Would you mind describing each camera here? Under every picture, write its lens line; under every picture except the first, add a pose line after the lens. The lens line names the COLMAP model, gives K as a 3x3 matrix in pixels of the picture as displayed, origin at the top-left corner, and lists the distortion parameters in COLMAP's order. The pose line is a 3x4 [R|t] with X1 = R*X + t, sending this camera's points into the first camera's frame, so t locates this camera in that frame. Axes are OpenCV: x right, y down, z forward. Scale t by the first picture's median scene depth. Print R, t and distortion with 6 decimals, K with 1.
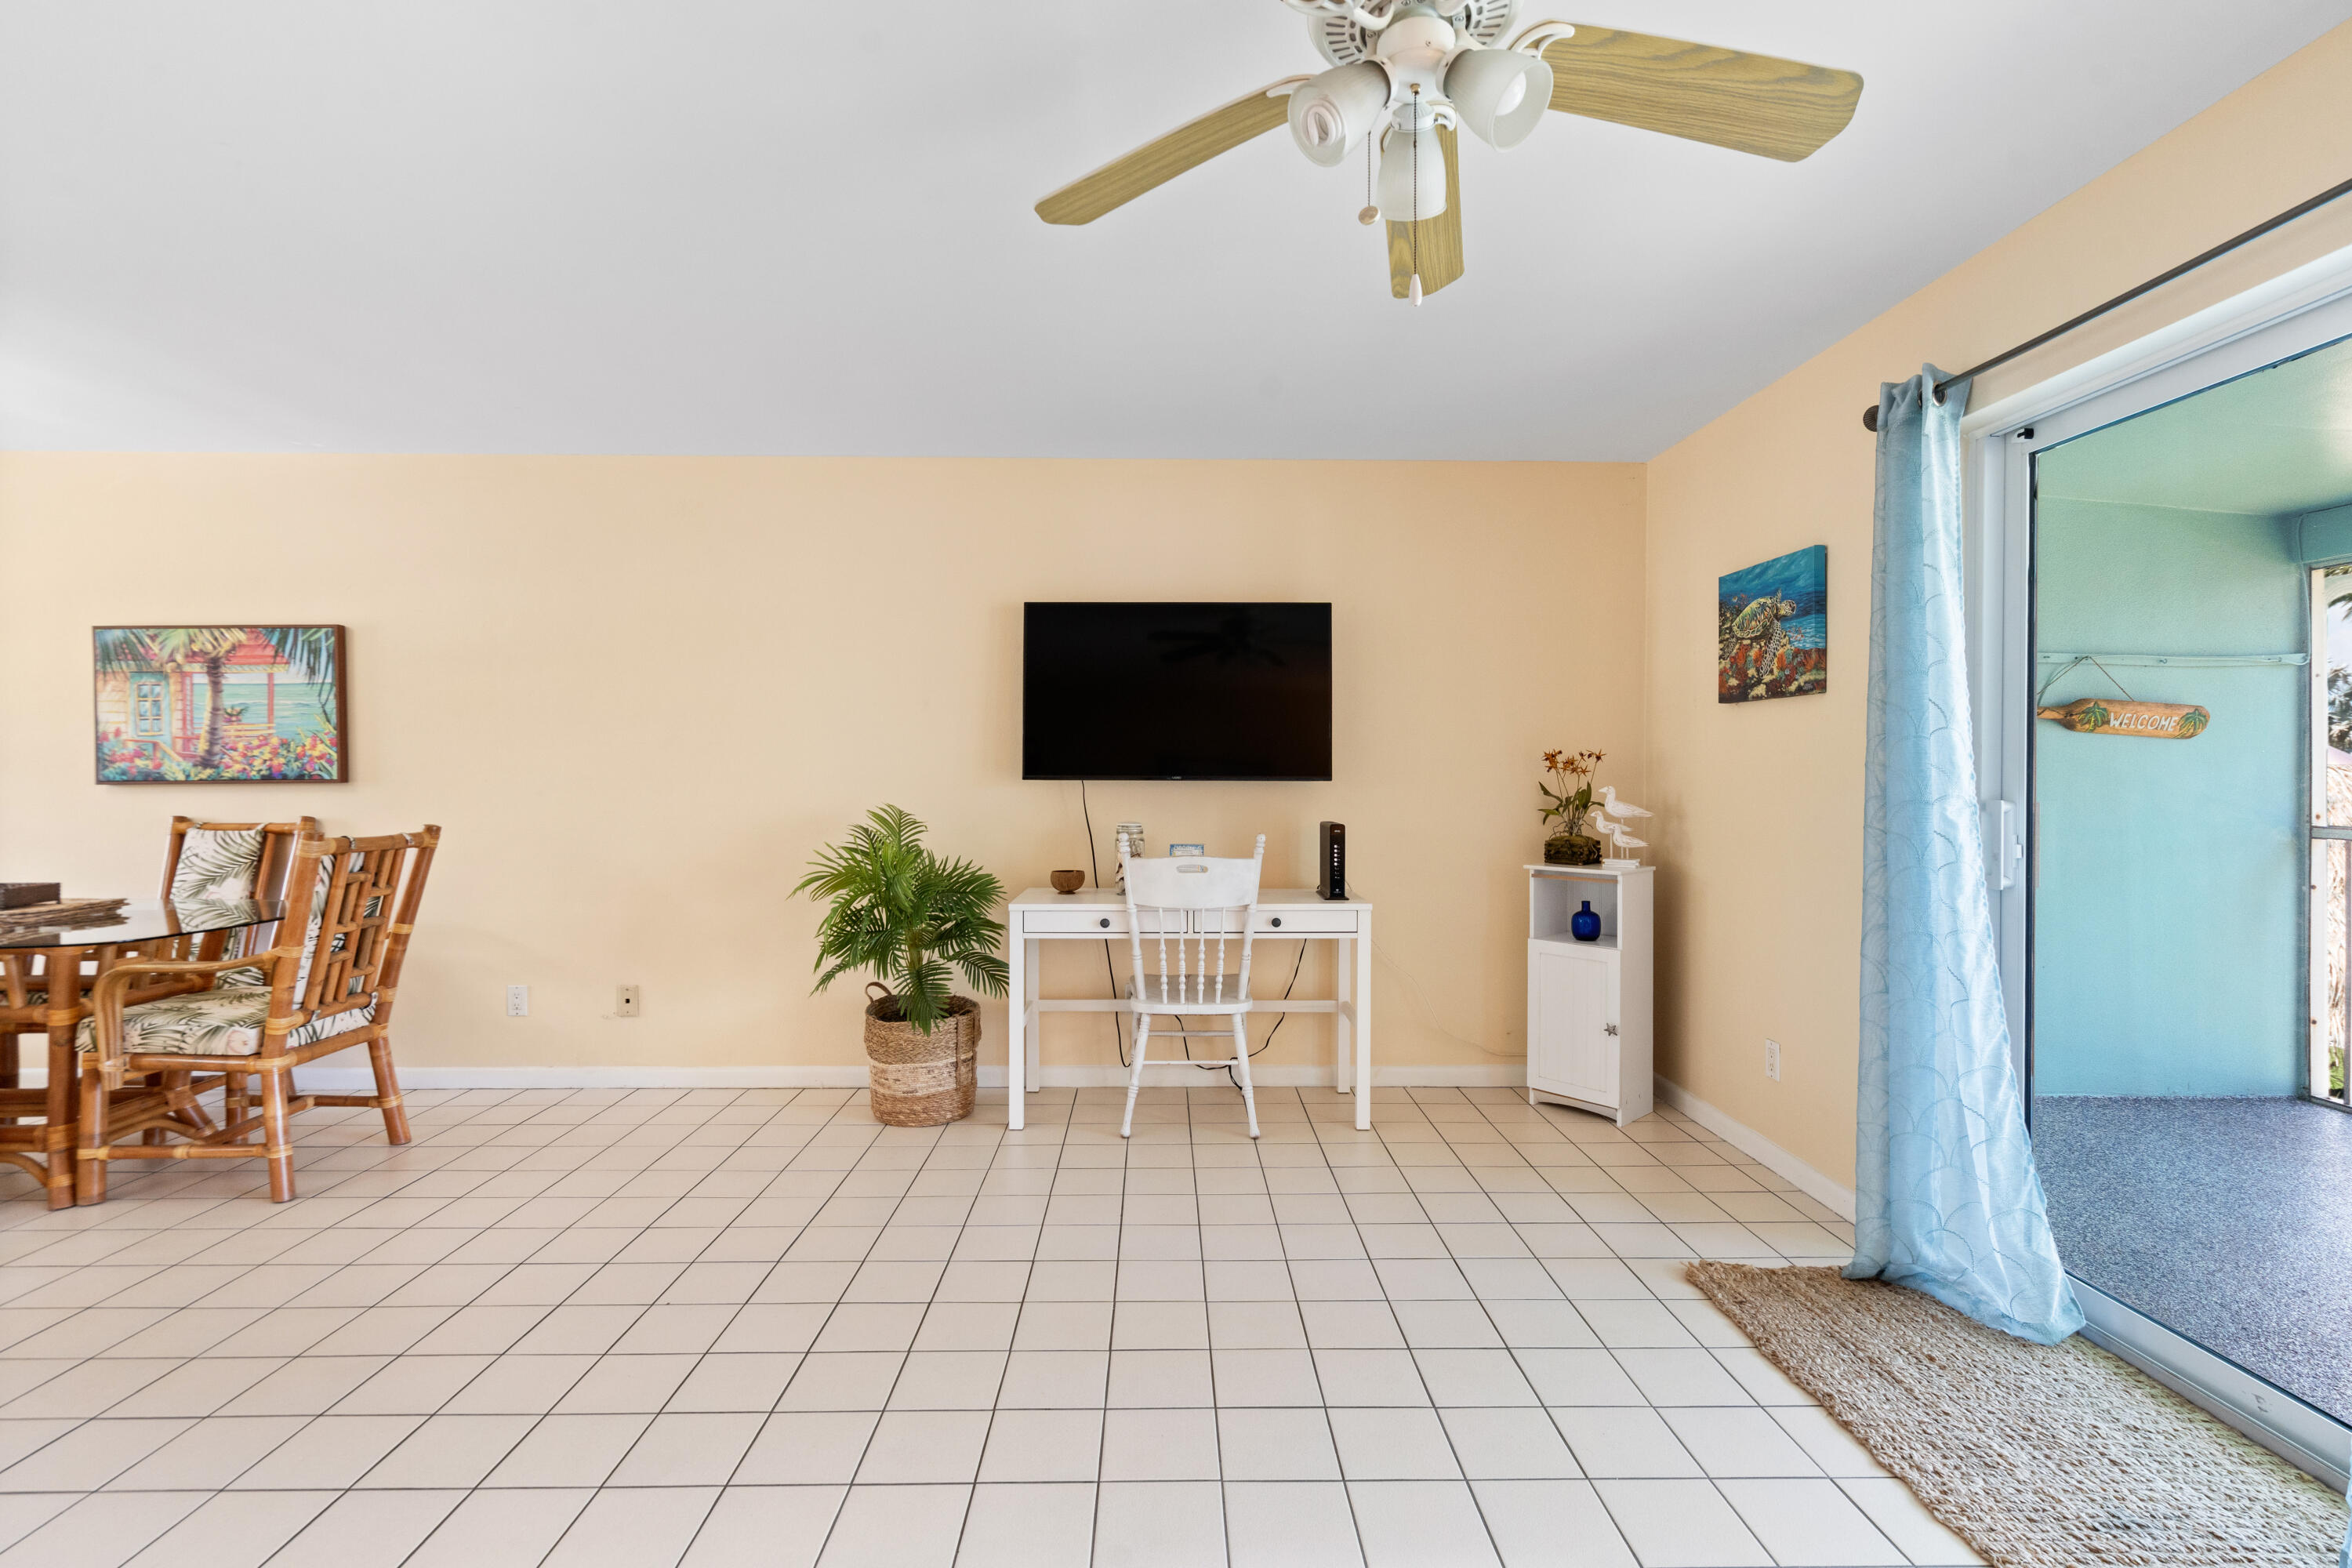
lens RADIAL K [[1069.6, 0, 1176.8], [0, 1069.6, 776.2], [0, 0, 1]] dist [-0.004153, 0.002253]
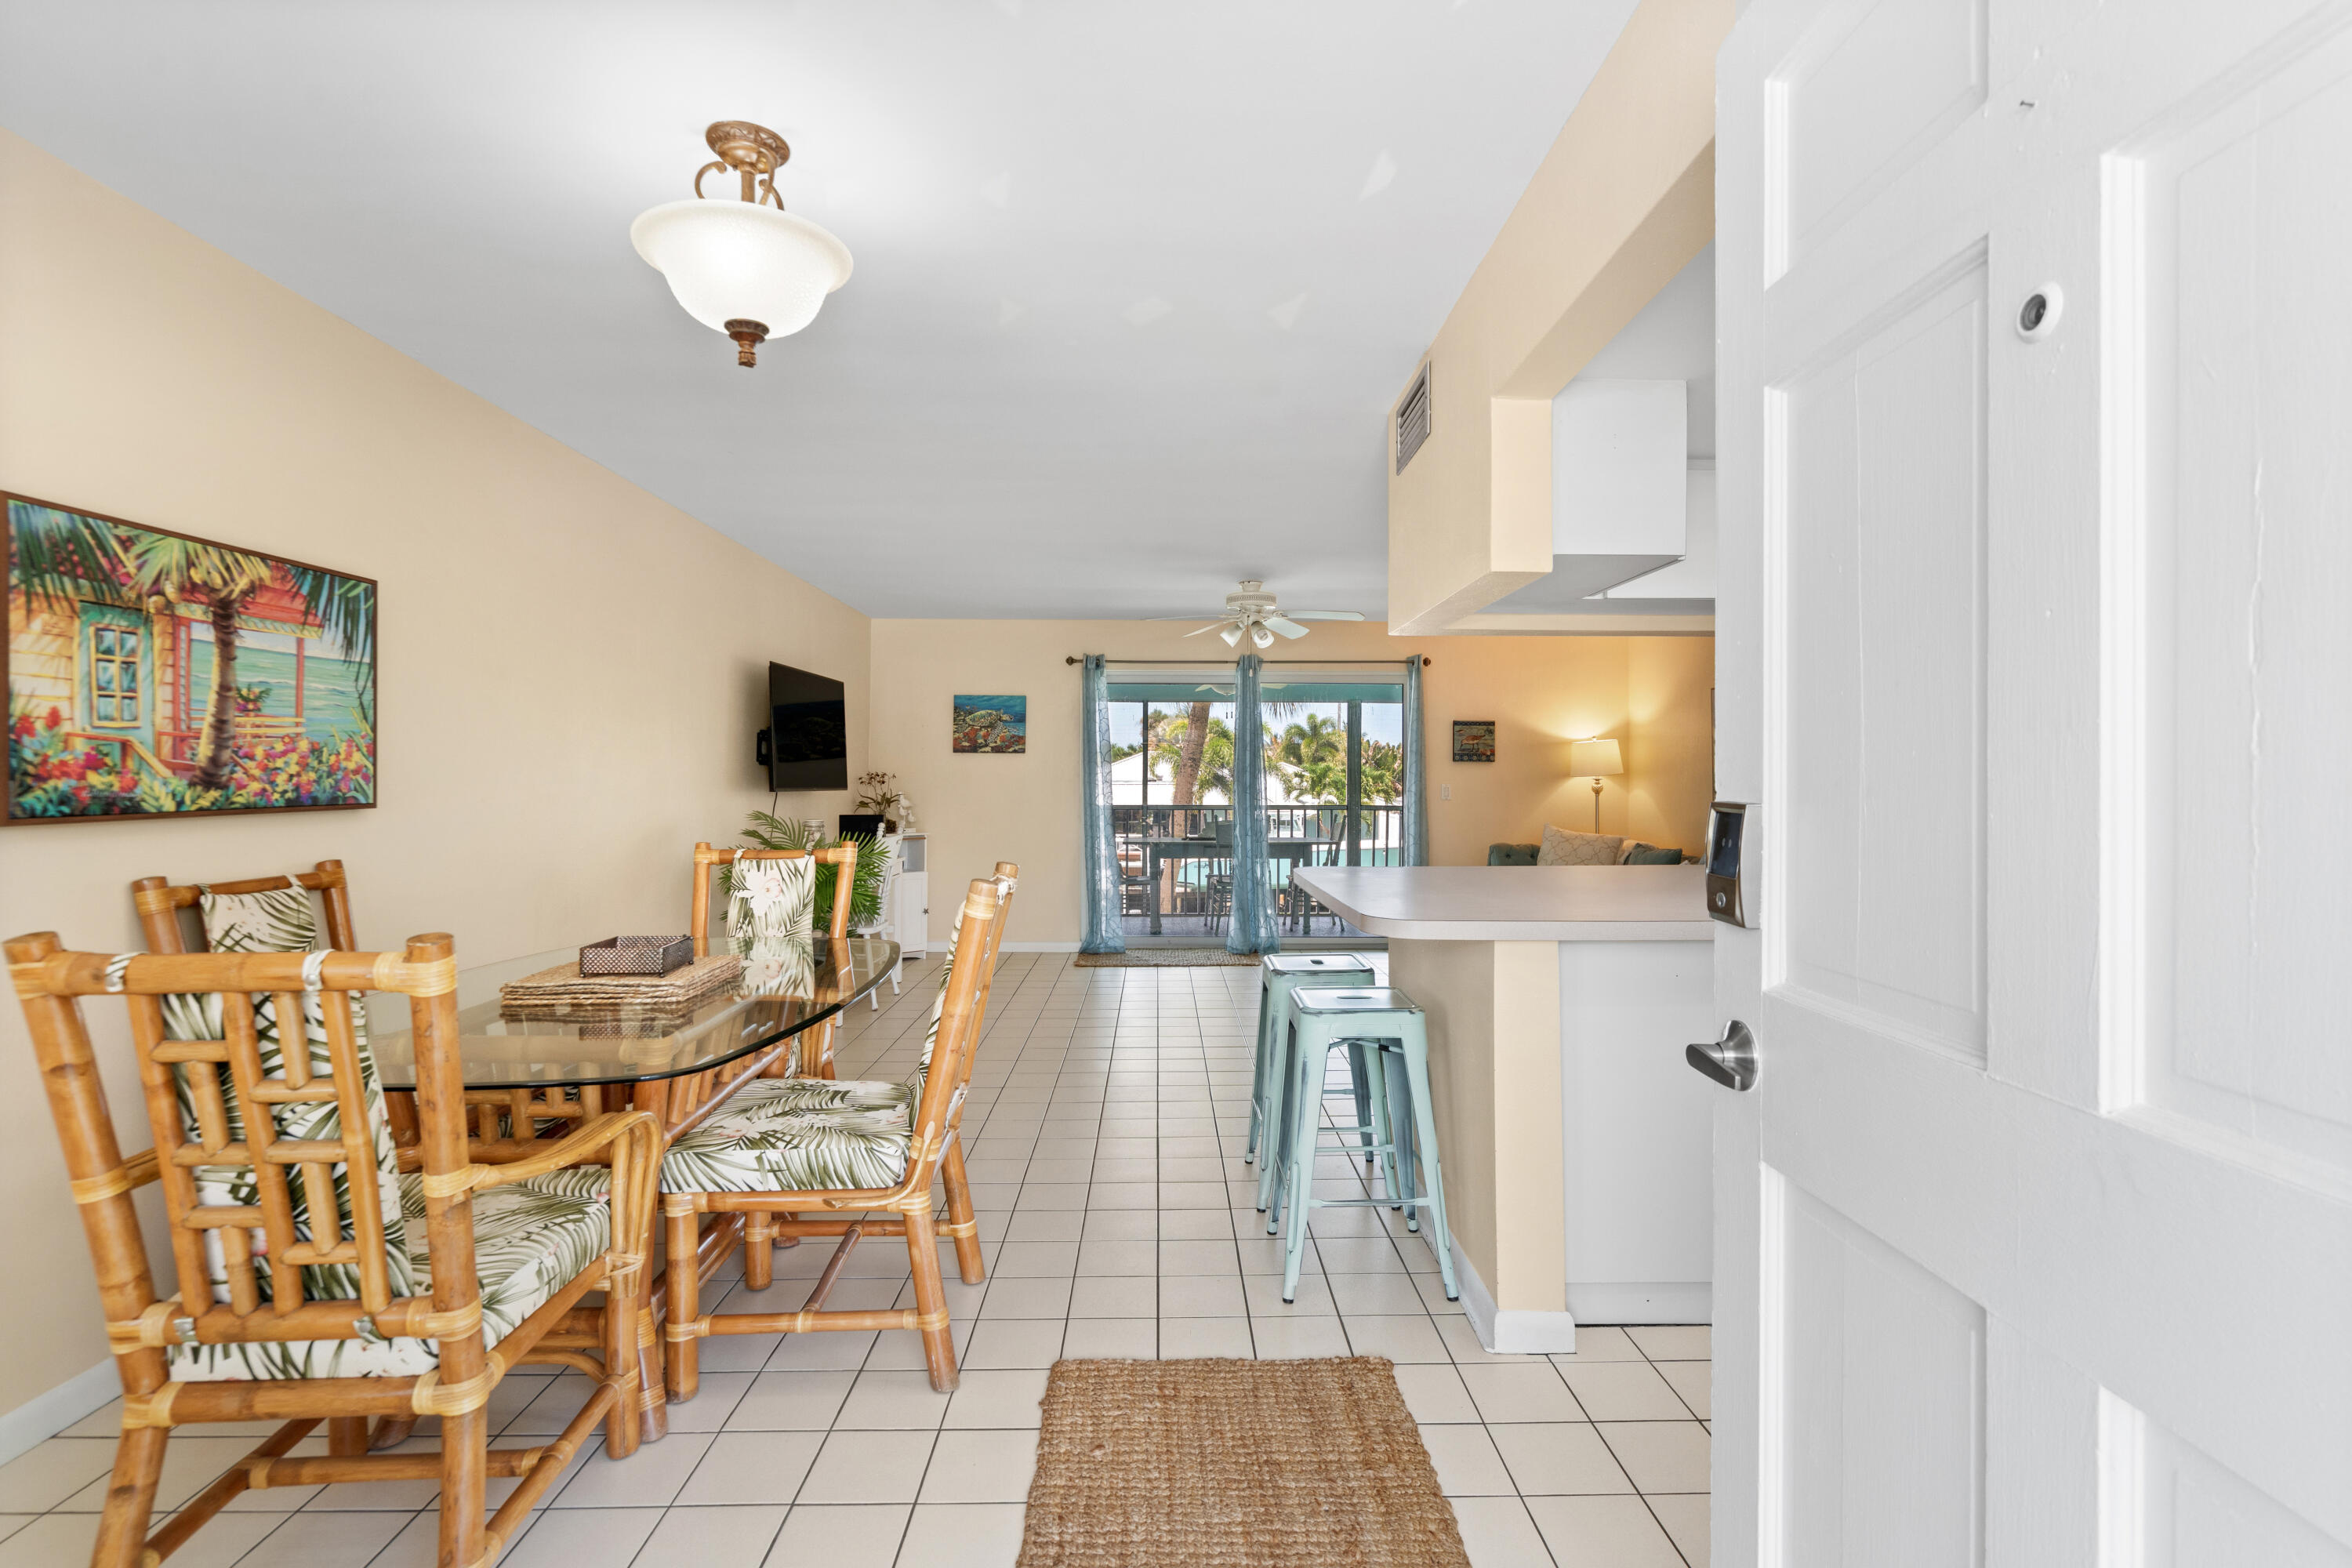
lens RADIAL K [[1069.6, 0, 1170.0], [0, 1069.6, 783.7], [0, 0, 1]] dist [-0.004153, 0.002253]
pose [[0.003847, -0.004734, 0.999981, -1.521554], [0.000714, 0.999989, 0.004731, -0.013031], [-0.999992, 0.000696, 0.003850, 0.493010]]
